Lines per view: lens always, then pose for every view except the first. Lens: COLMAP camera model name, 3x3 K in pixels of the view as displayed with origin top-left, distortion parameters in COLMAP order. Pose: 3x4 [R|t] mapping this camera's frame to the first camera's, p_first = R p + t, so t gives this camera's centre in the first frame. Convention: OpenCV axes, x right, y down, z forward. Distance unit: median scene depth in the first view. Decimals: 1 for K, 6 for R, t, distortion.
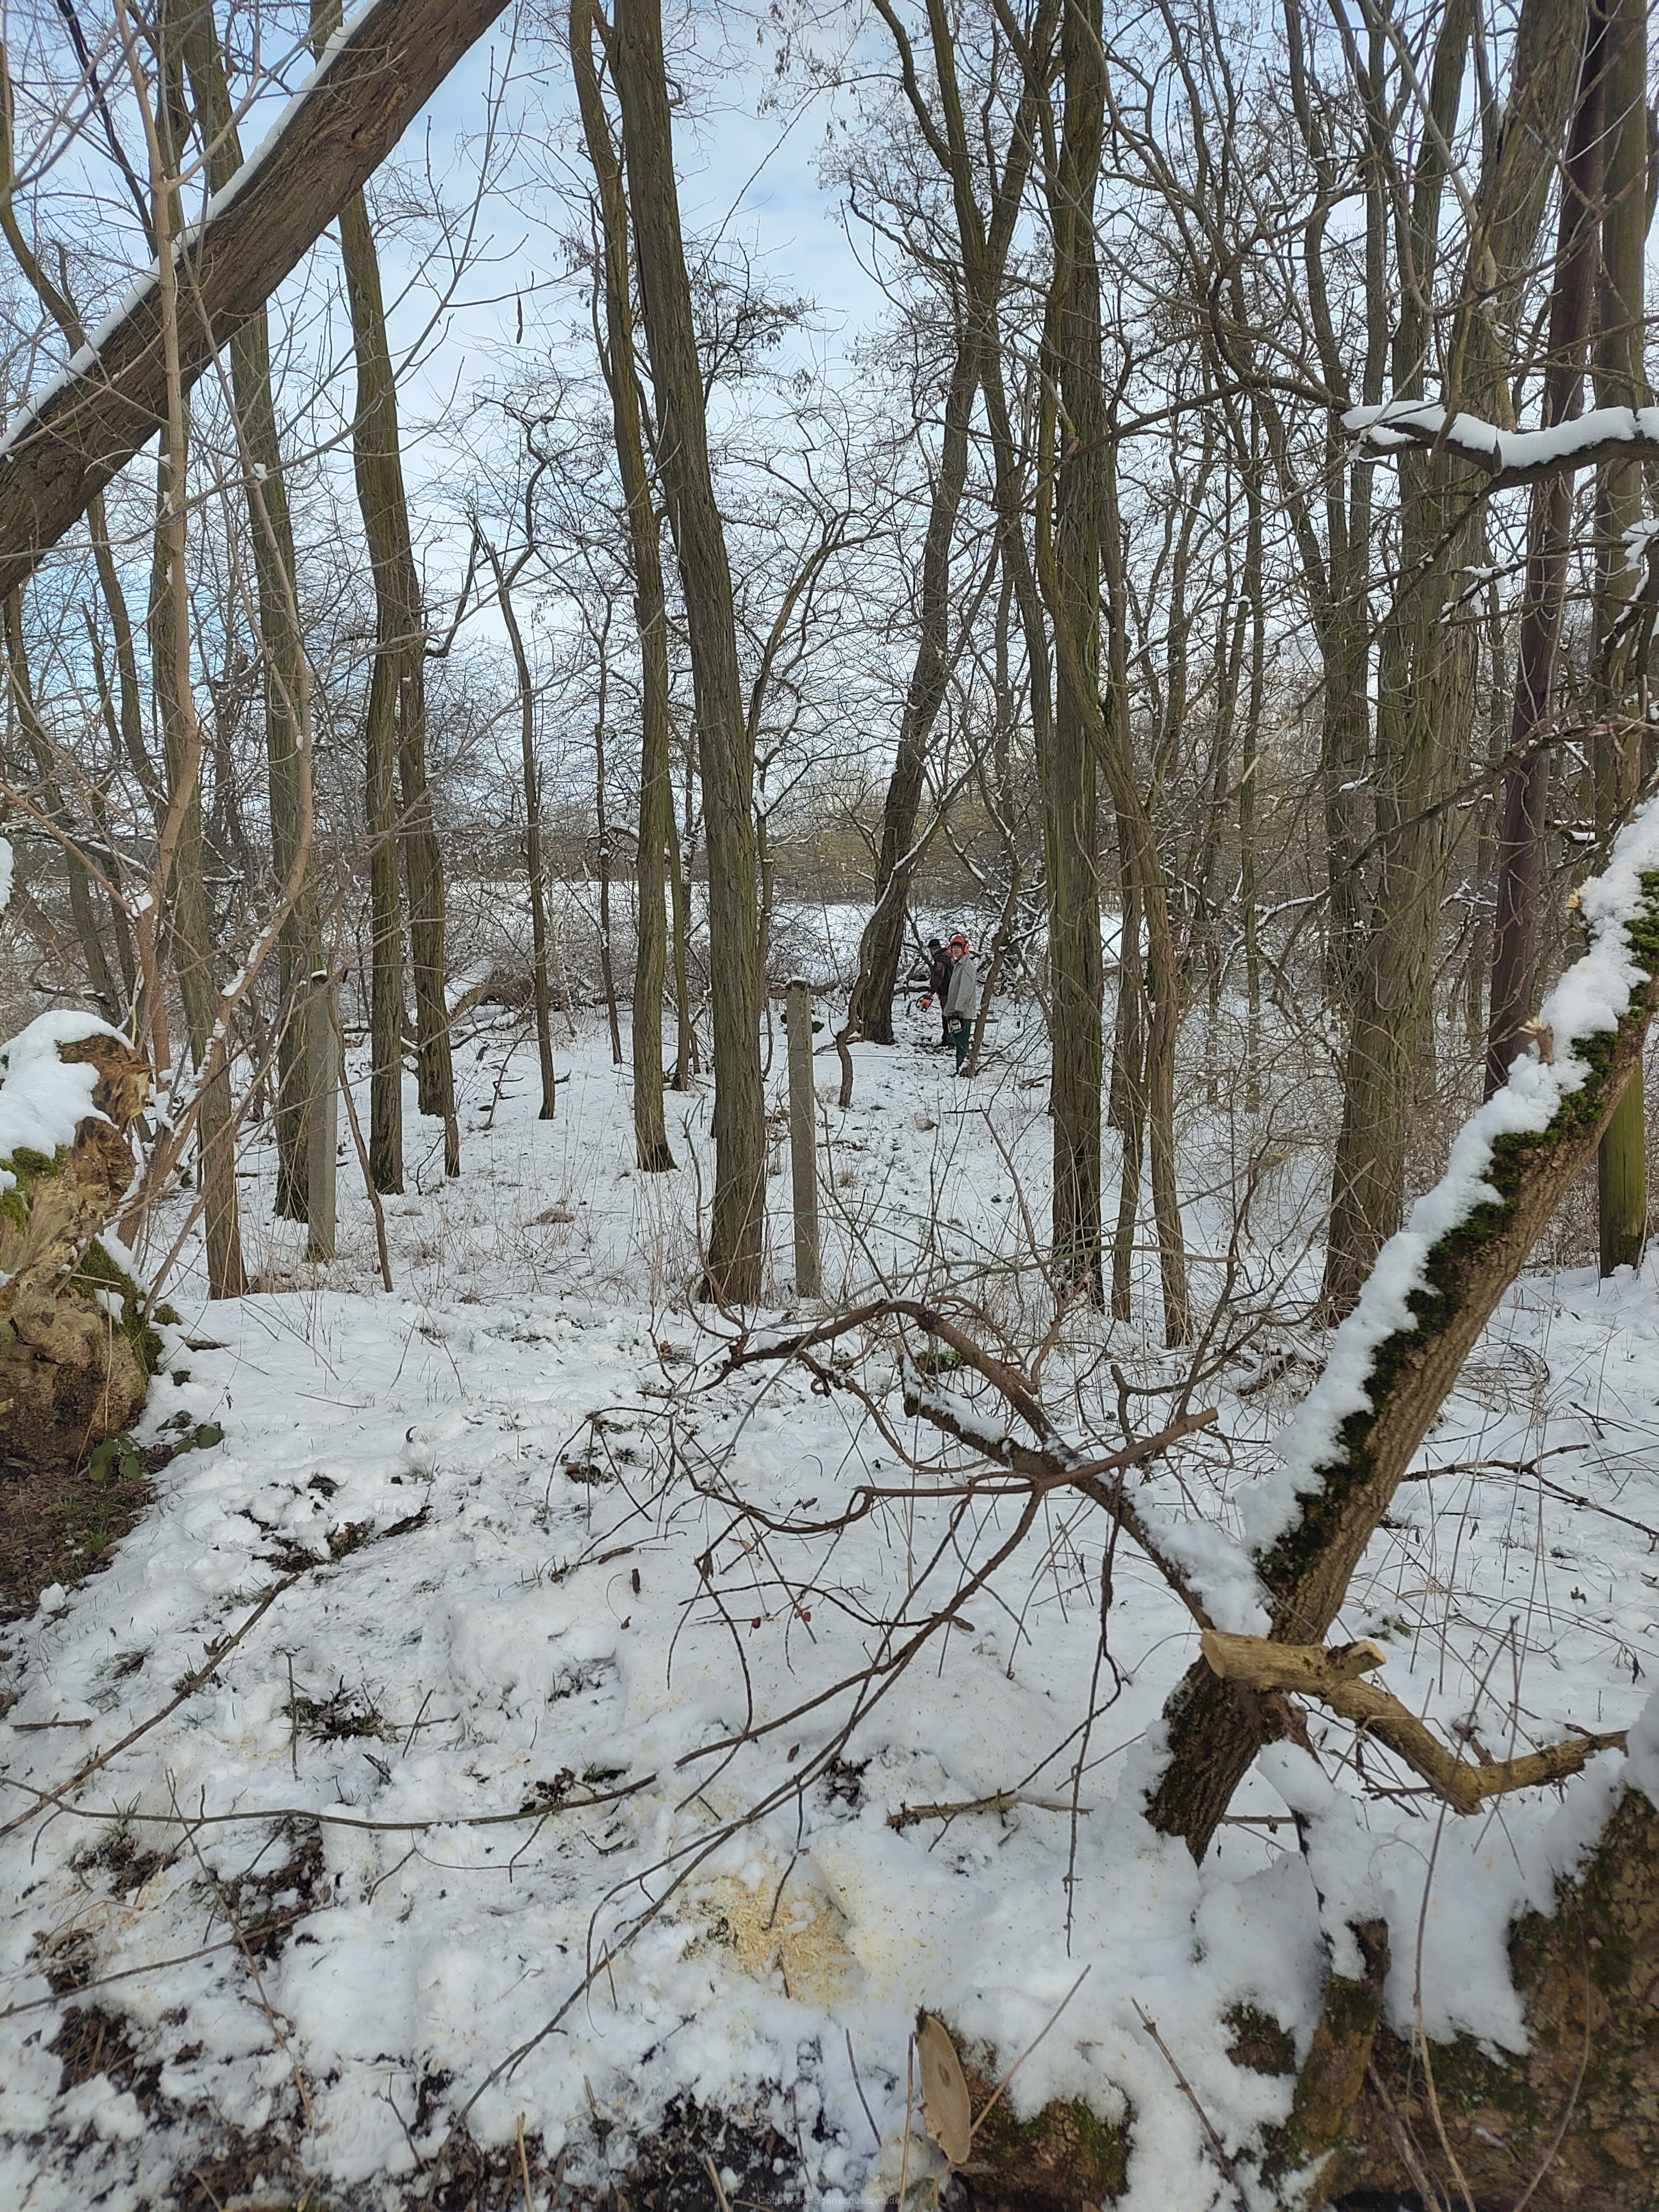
lens RADIAL K [[1488.9, 0, 817.2], [0, 1488.9, 1110.4], [0, 0, 1]] dist [0.061593, -0.068866]
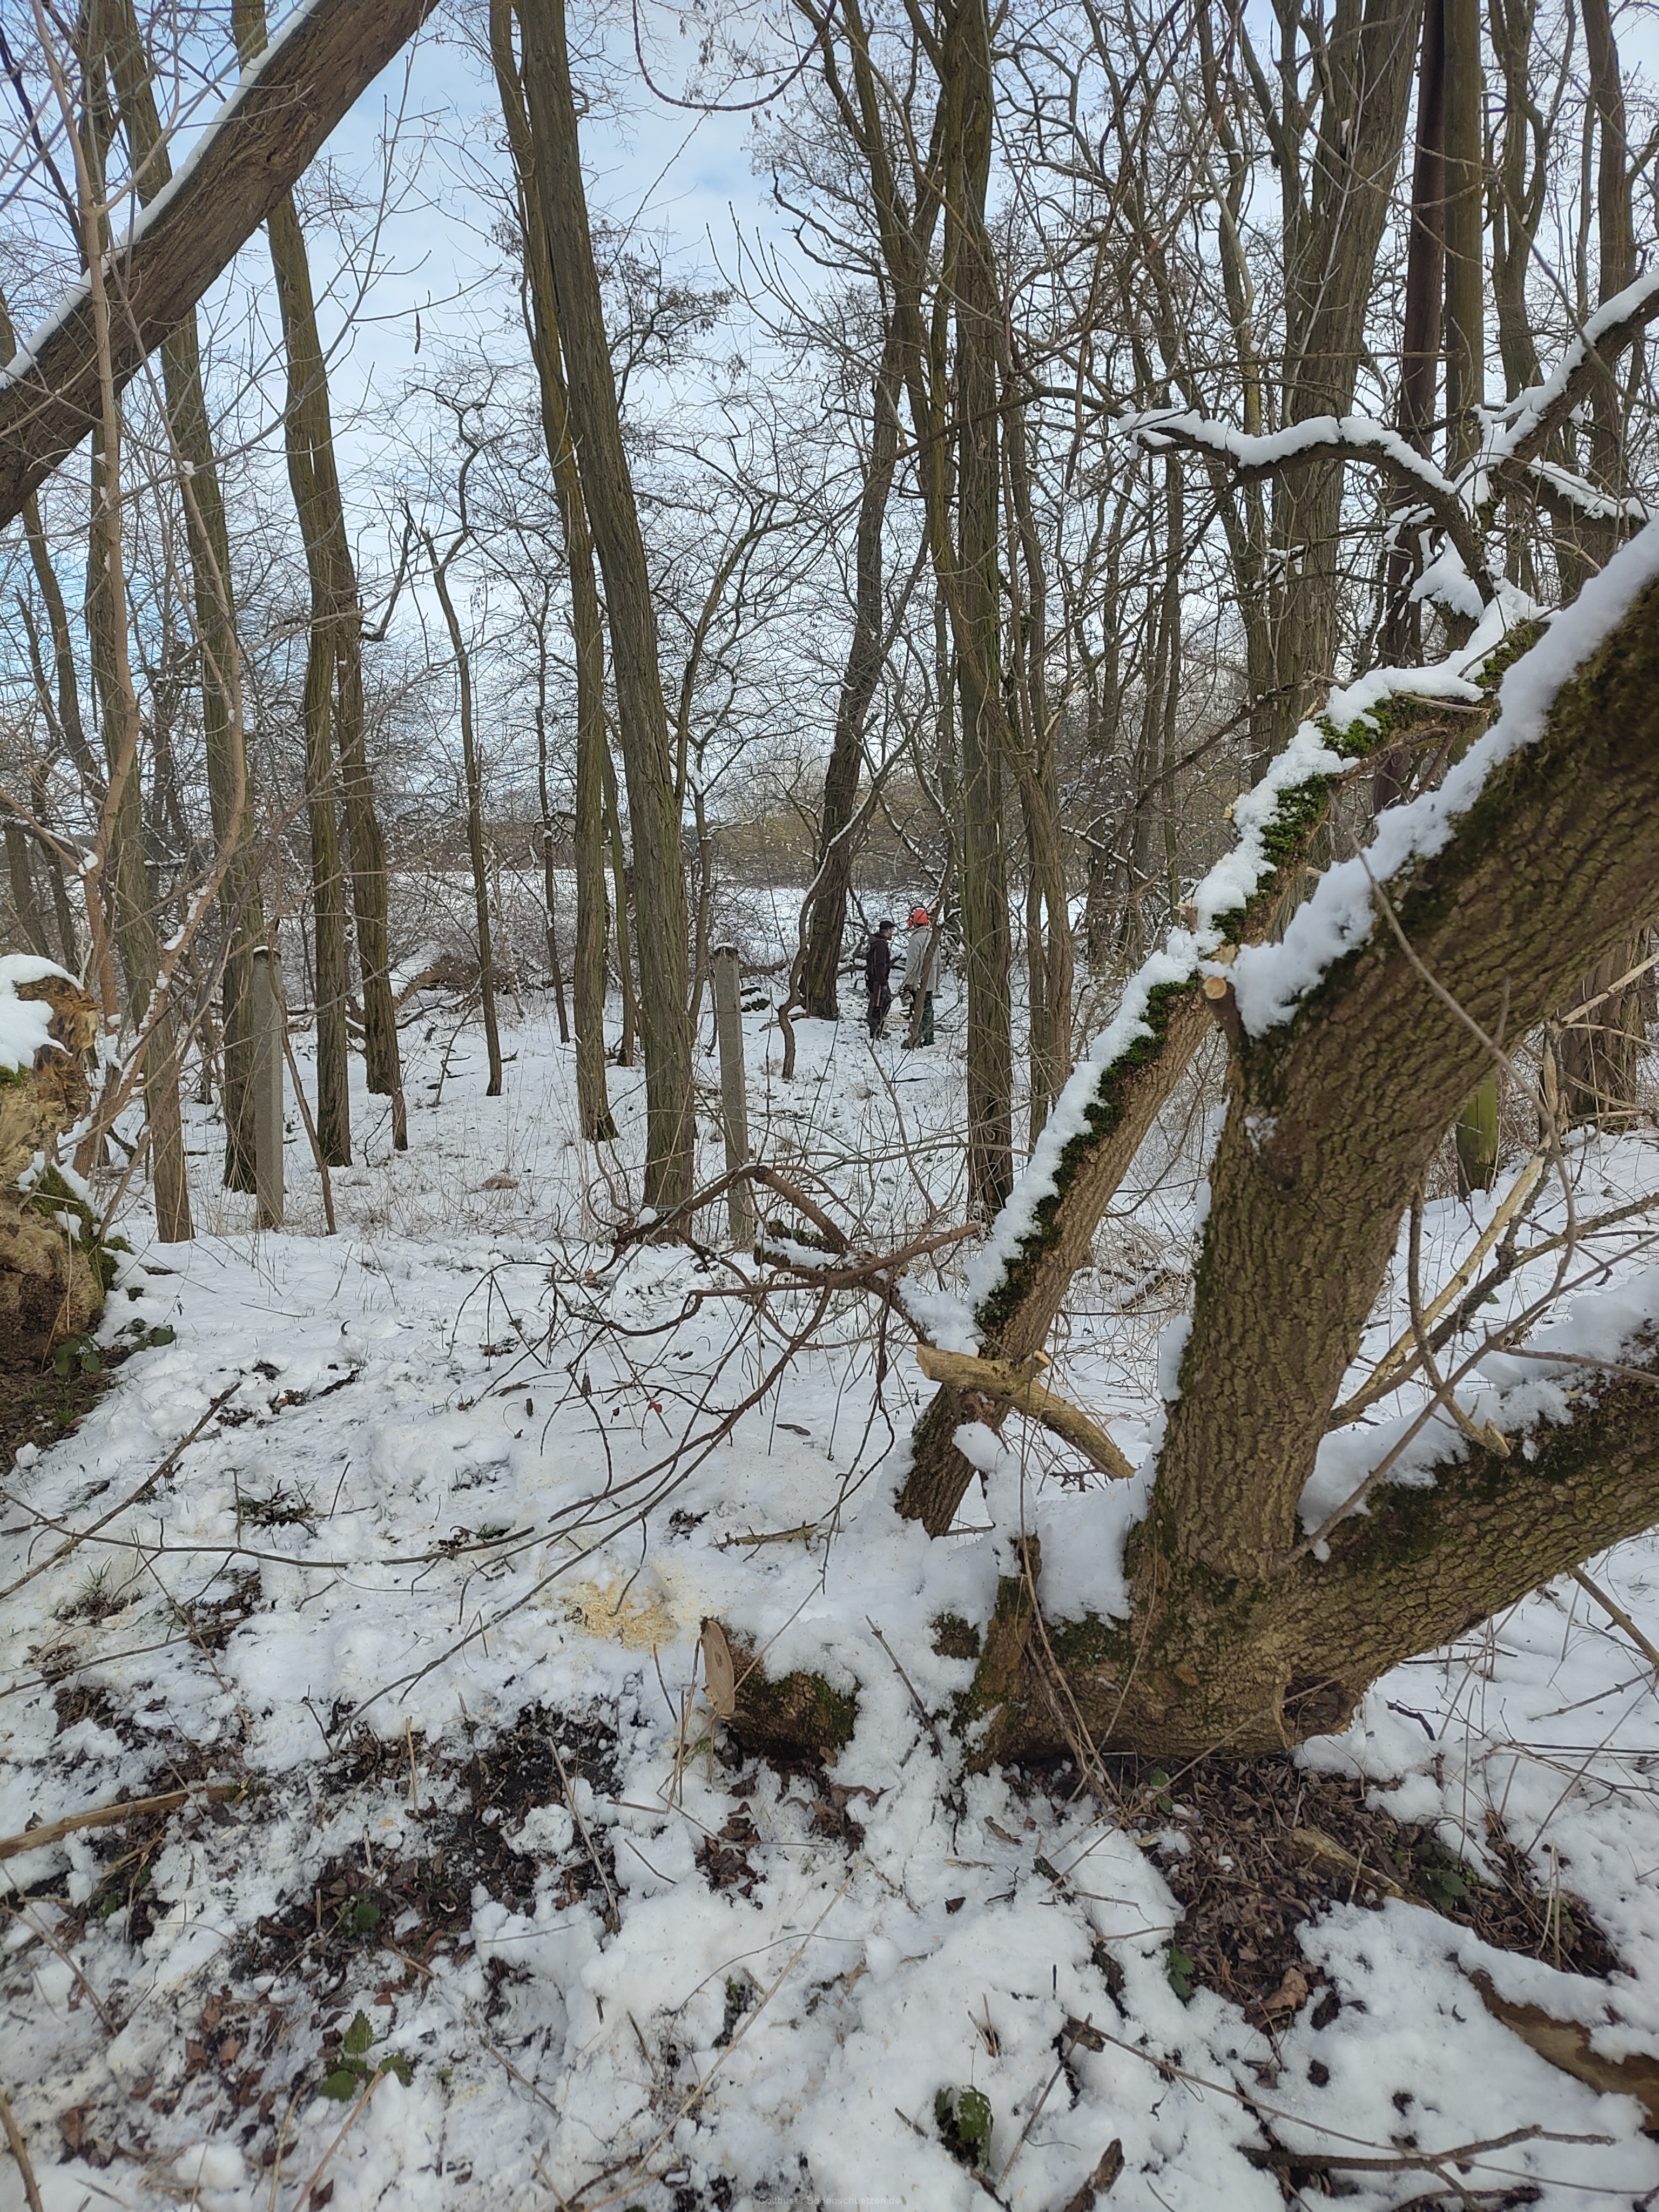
lens RADIAL K [[1472.1, 0, 829.5], [0, 1472.1, 1106.0], [0, 0, 1]] dist [0.061513, -0.075044]
pose [[0.998992, -0.020423, 0.039973, 0.044333], [0.019987, 0.999737, 0.011269, 0.038742], [-0.040192, -0.010458, 0.999137, -0.108071]]
